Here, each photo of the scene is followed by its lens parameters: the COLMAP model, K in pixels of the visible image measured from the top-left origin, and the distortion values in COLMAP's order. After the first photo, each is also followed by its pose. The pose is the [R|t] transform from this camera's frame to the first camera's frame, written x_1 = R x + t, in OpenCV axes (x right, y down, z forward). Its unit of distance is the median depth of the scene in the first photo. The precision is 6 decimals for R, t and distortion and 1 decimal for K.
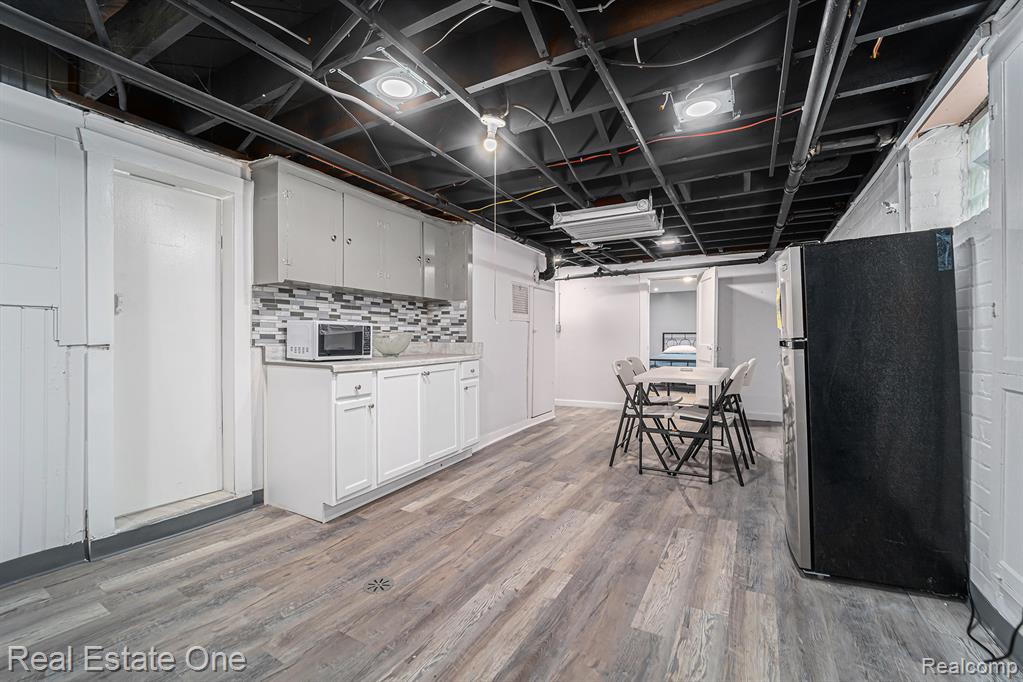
lens RADIAL K [[423.7, 0, 509.4], [0, 423.7, 345.7], [0, 0, 1]] dist [-0.016845, -0.000154]
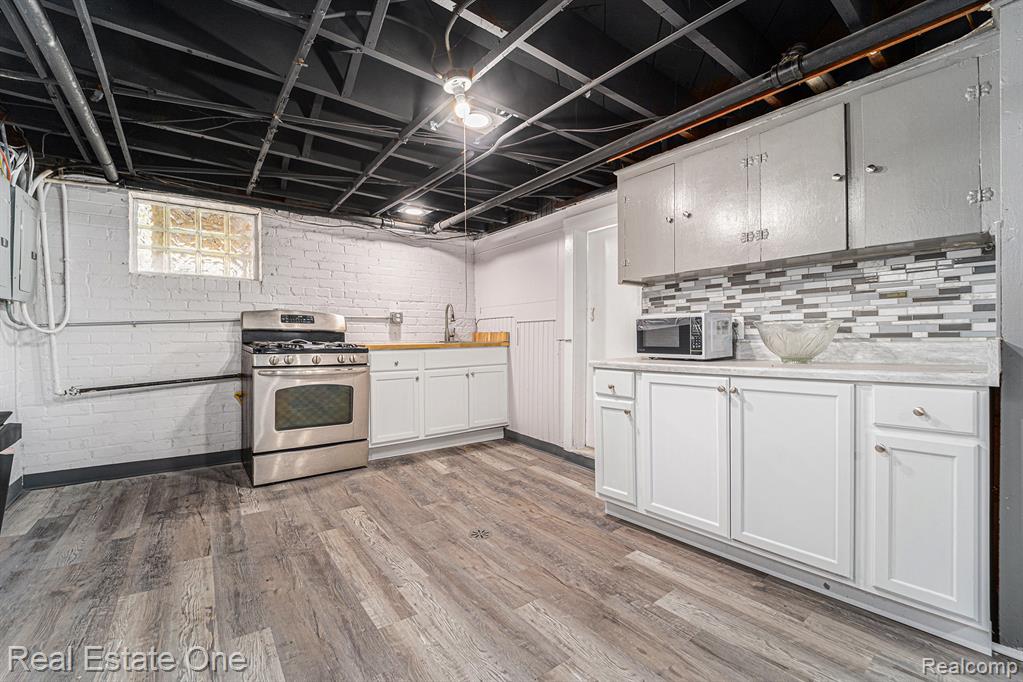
lens RADIAL K [[423.7, 0, 509.4], [0, 423.7, 345.7], [0, 0, 1]] dist [-0.016845, -0.000154]
pose [[-0.391561, 0.015517, -0.920021, 0.531719], [-0.008649, 0.999752, 0.020542, -0.007924], [0.920111, 0.016000, -0.391330, 1.046999]]
